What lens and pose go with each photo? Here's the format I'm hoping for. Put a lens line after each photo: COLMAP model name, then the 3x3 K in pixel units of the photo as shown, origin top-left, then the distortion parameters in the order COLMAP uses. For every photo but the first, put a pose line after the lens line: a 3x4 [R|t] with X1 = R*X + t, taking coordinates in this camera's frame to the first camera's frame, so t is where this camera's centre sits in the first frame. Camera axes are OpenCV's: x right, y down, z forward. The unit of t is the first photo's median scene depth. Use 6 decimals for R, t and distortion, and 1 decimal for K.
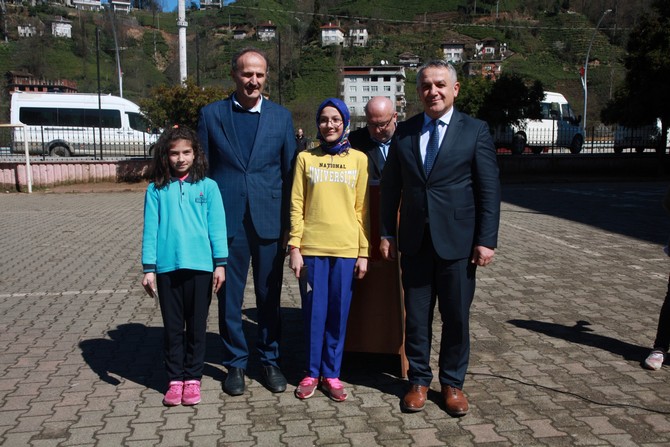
lens RADIAL K [[709.1, 0, 335.0], [0, 709.1, 223.5], [0, 0, 1]] dist [0.065369, 0.012229]
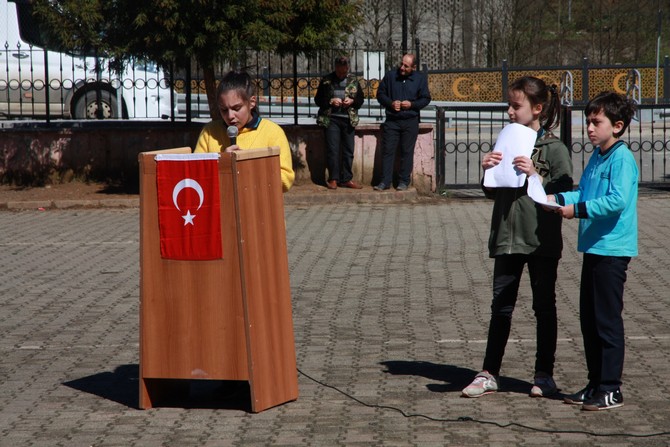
lens RADIAL K [[2519.1, 0, 335.0], [0, 2519.1, 223.5], [0, 0, 1]] dist [0.398825, 3.921307]
pose [[0.985046, 0.004541, -0.172231, 0.095826], [-0.013443, 0.998631, -0.050559, 0.022667], [0.171766, 0.052118, 0.983758, -0.244811]]
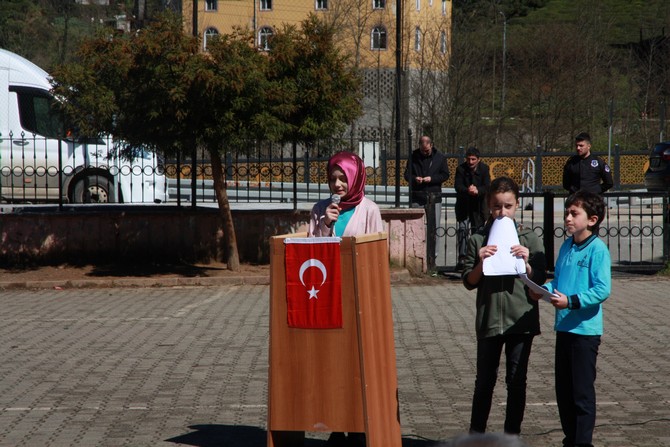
lens RADIAL K [[2519.1, 0, 335.0], [0, 2519.1, 223.5], [0, 0, 1]] dist [0.398825, 3.921307]
pose [[0.989638, 0.003729, -0.143537, 0.074753], [-0.015890, 0.996367, -0.083669, 0.028103], [0.142704, 0.085083, 0.986102, -0.315469]]
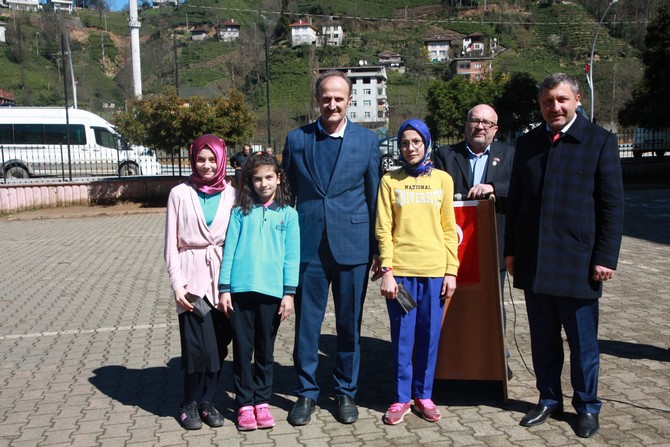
lens RADIAL K [[795.1, 0, 335.0], [0, 795.1, 223.5], [0, 0, 1]] dist [0.107546, 0.007410]
pose [[0.999064, -0.029911, 0.031255, -0.024086], [0.030671, 0.999239, -0.024115, -0.001378], [-0.030510, 0.025051, 0.999220, -0.012417]]
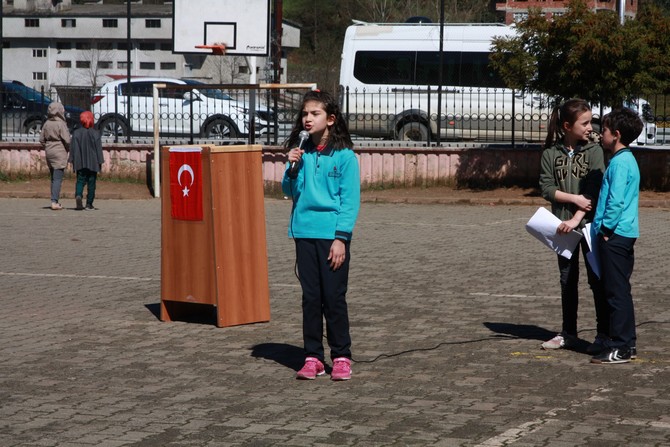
lens RADIAL K [[1796.4, 0, 335.0], [0, 1796.4, 223.5], [0, 0, 1]] dist [0.150334, 0.874401]
pose [[0.868284, 0.042671, -0.494230, 0.240398], [-0.069956, 0.996870, -0.036834, 0.022150], [0.491111, 0.066557, 0.868551, -0.198192]]
